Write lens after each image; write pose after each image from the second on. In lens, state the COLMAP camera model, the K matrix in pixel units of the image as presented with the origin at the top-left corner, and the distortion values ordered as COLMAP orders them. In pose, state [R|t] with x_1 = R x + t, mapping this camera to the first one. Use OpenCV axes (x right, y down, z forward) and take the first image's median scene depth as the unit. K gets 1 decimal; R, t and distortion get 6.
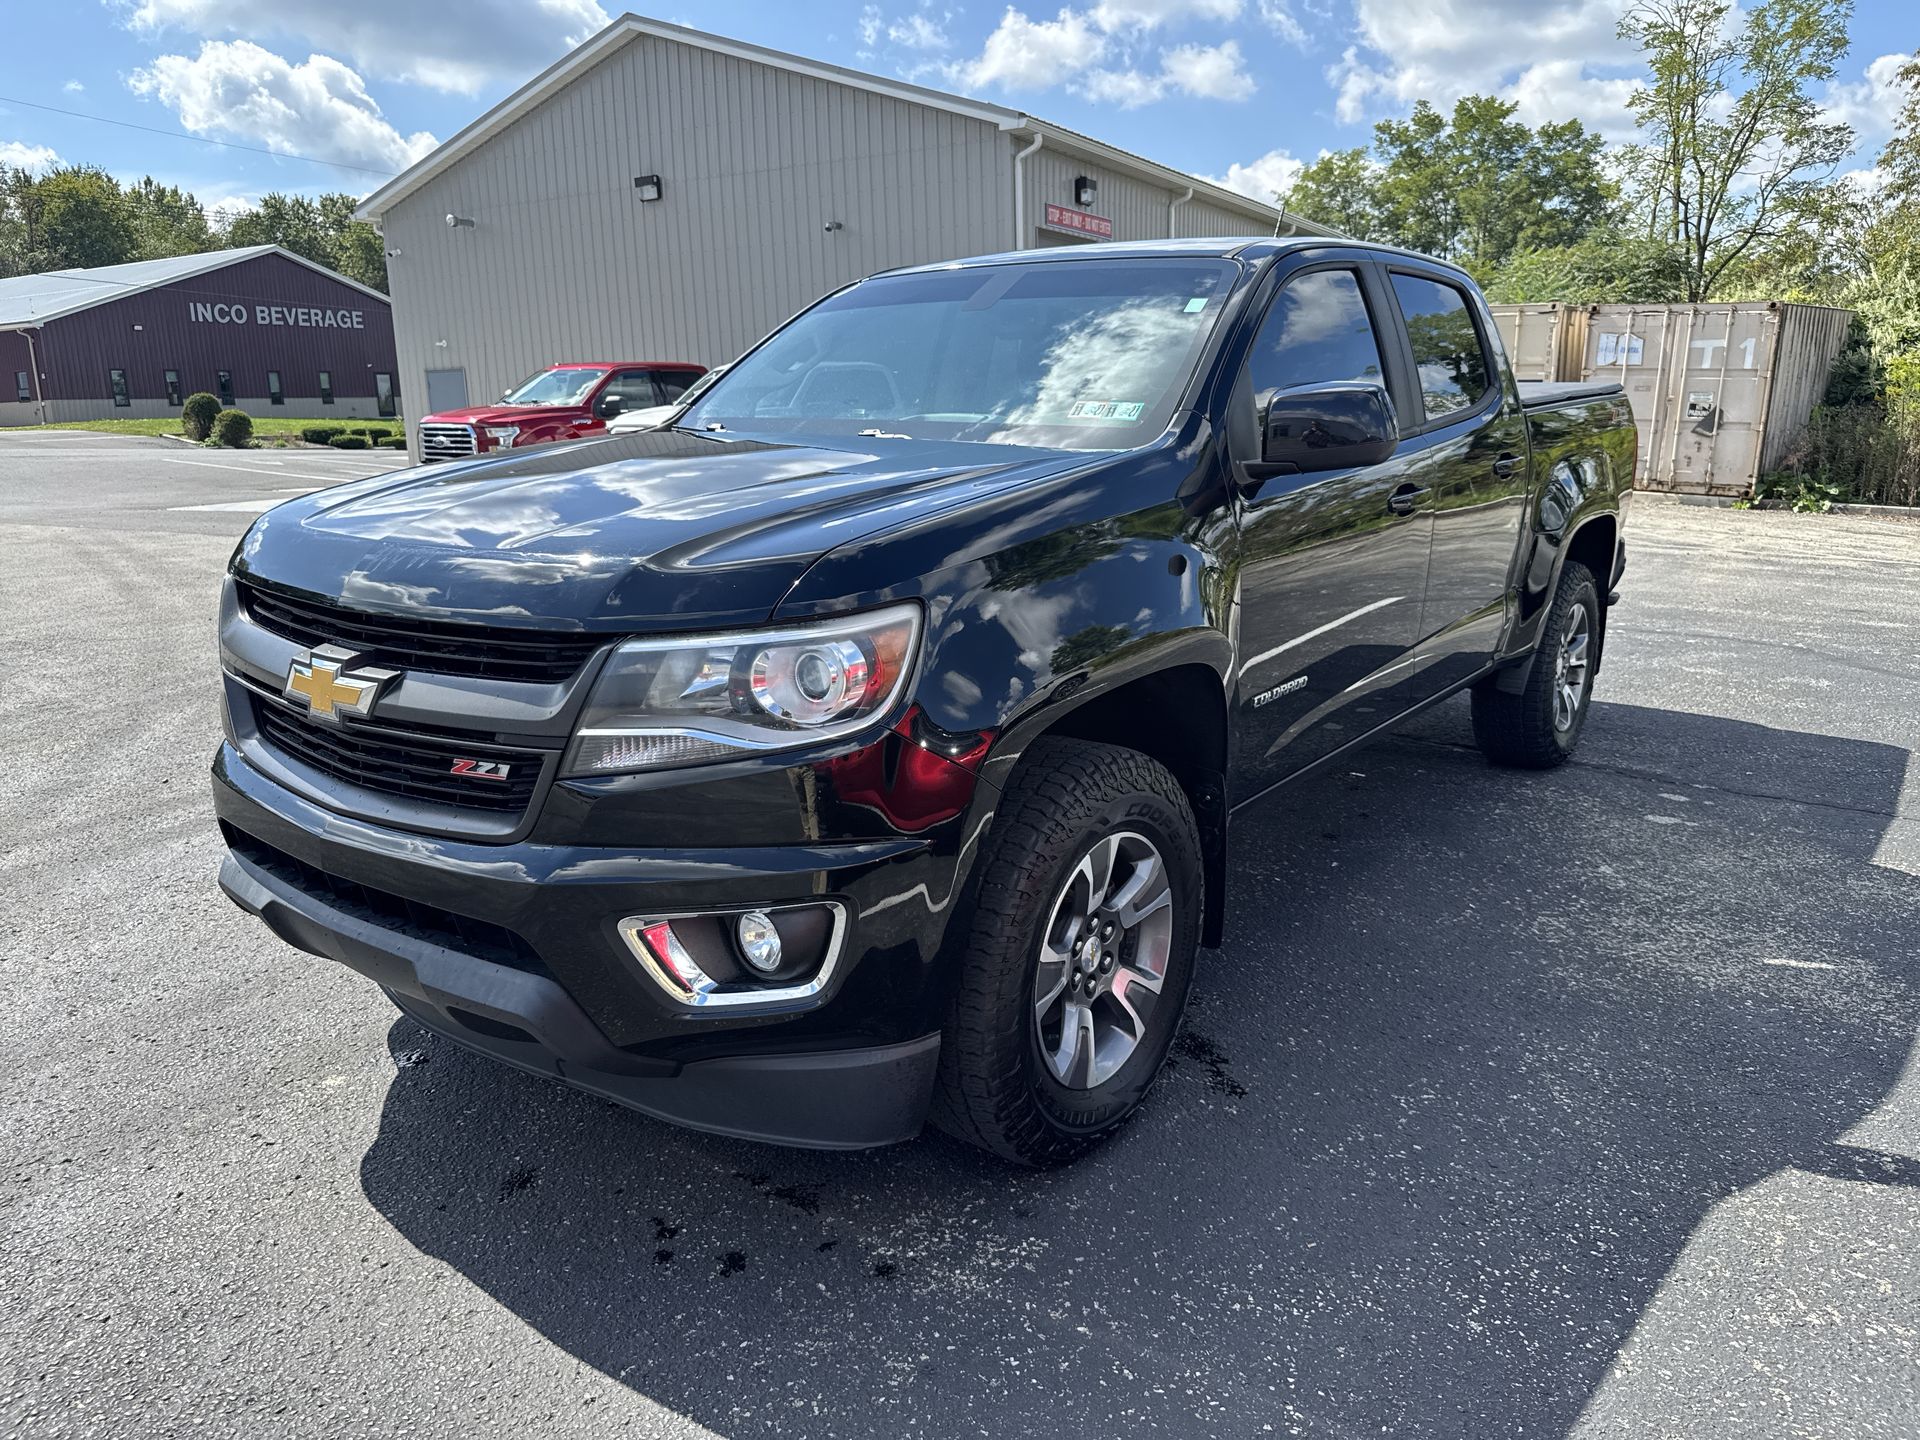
lens RADIAL K [[1364.6, 0, 960.0], [0, 1364.6, 720.0], [0, 0, 1]] dist [0.004053, -0.007584]
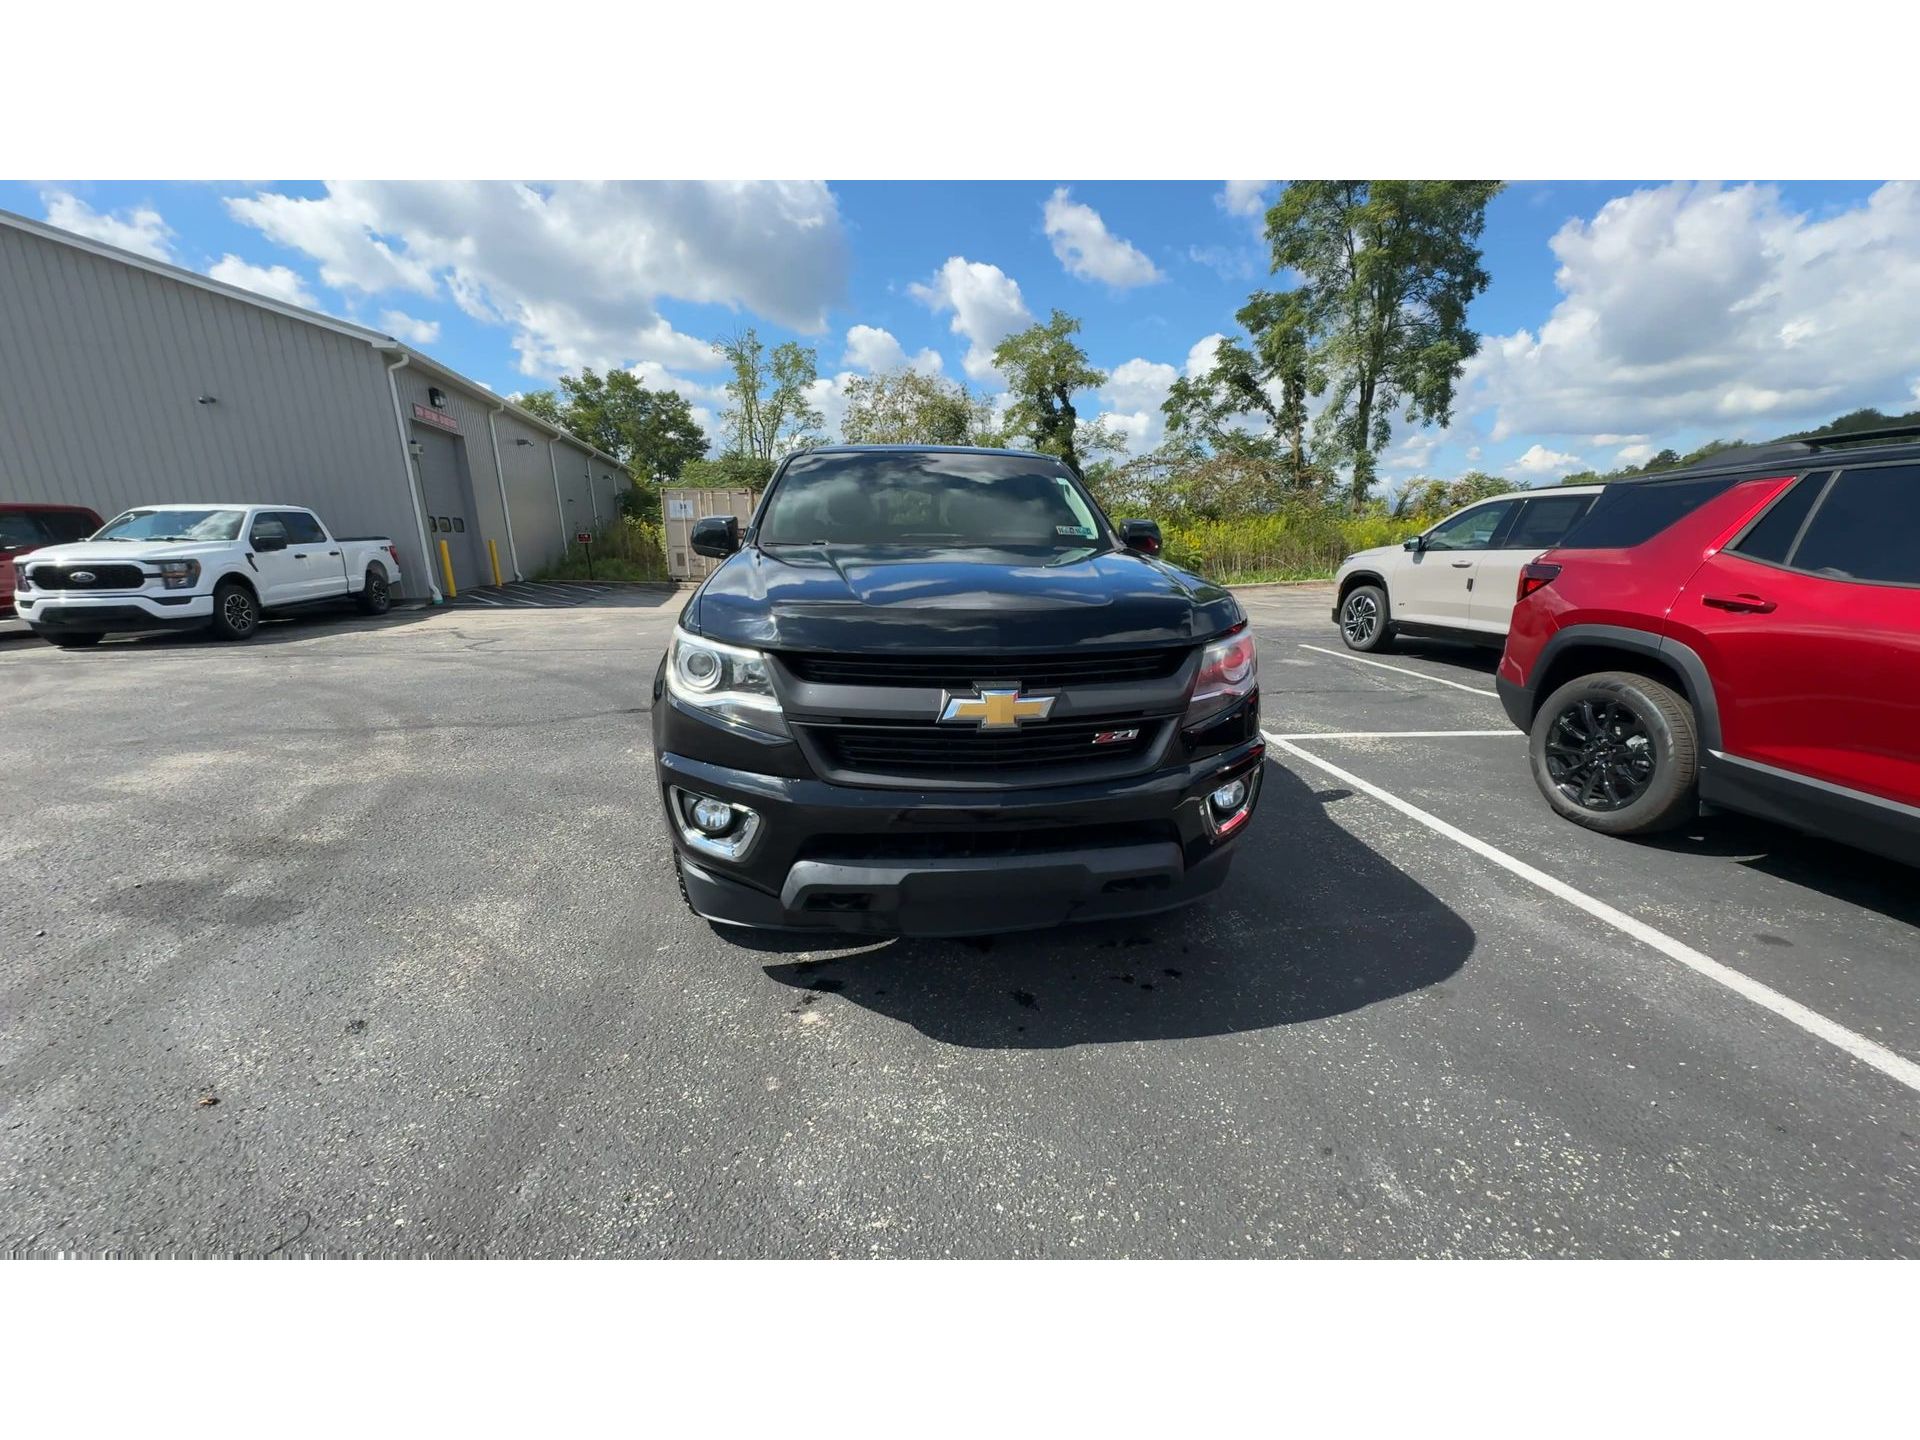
lens RADIAL K [[744.5, 0, 960.0], [0, 744.5, 720.0], [0, 0, 1]] dist [0.000191, -0.000087]
pose [[0.714827, -0.165561, 0.679420, -0.180697], [0.162420, 0.984308, 0.068972, -0.012845], [-0.680178, 0.061049, 0.730501, 0.075597]]
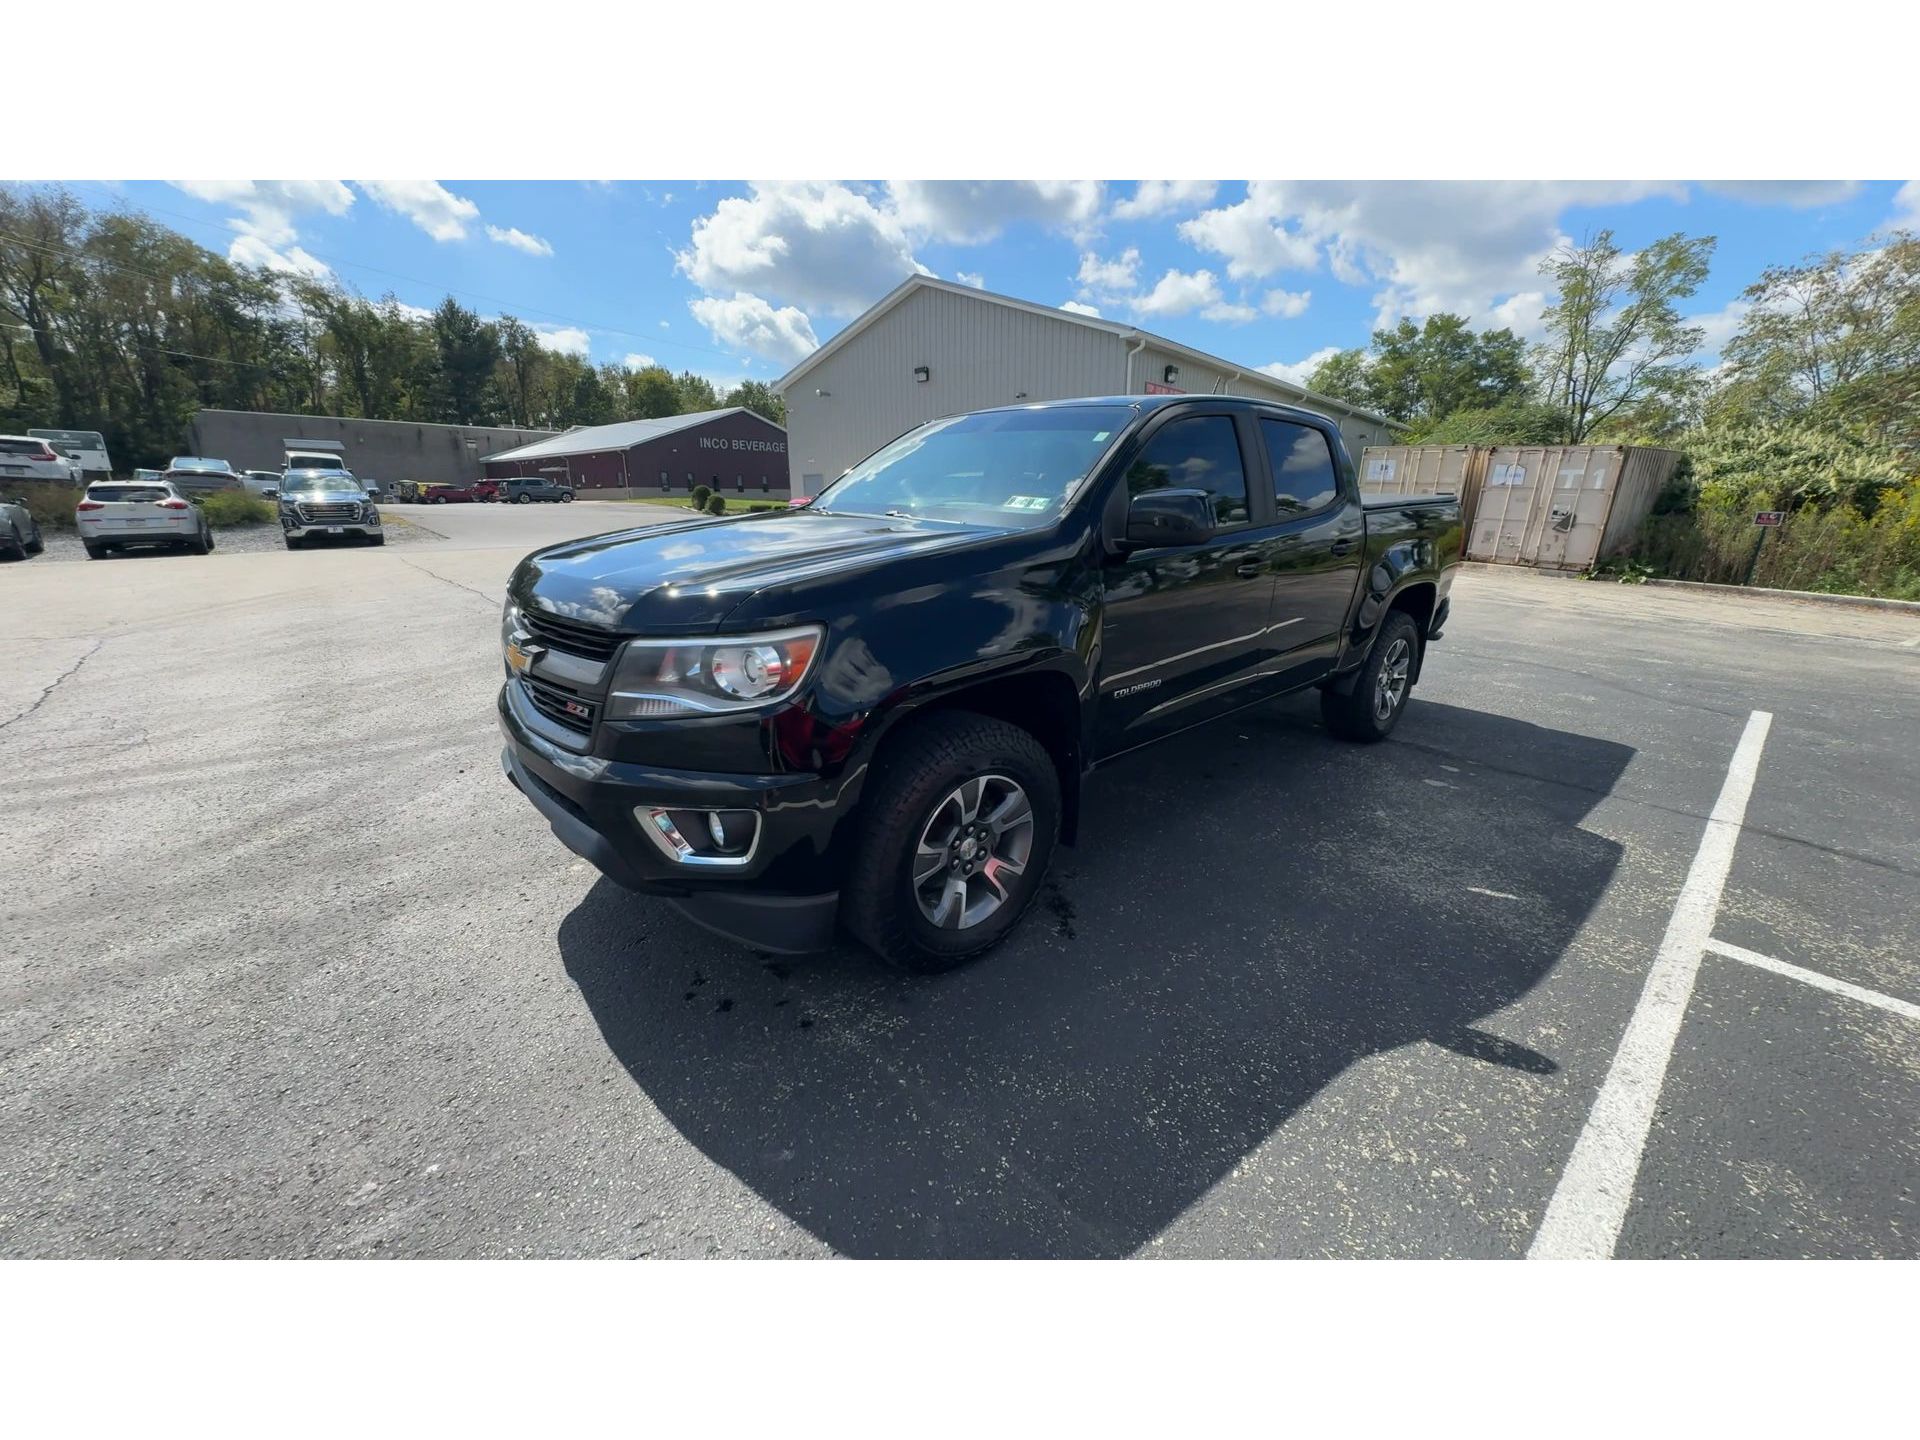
lens RADIAL K [[744.5, 0, 960.0], [0, 744.5, 720.0], [0, 0, 1]] dist [0.000191, -0.000087]
pose [[0.981613, 0.075663, -0.175246, 0.047013], [-0.064653, 0.995608, 0.067713, -0.007500], [0.179599, -0.055138, 0.982193, 0.028839]]
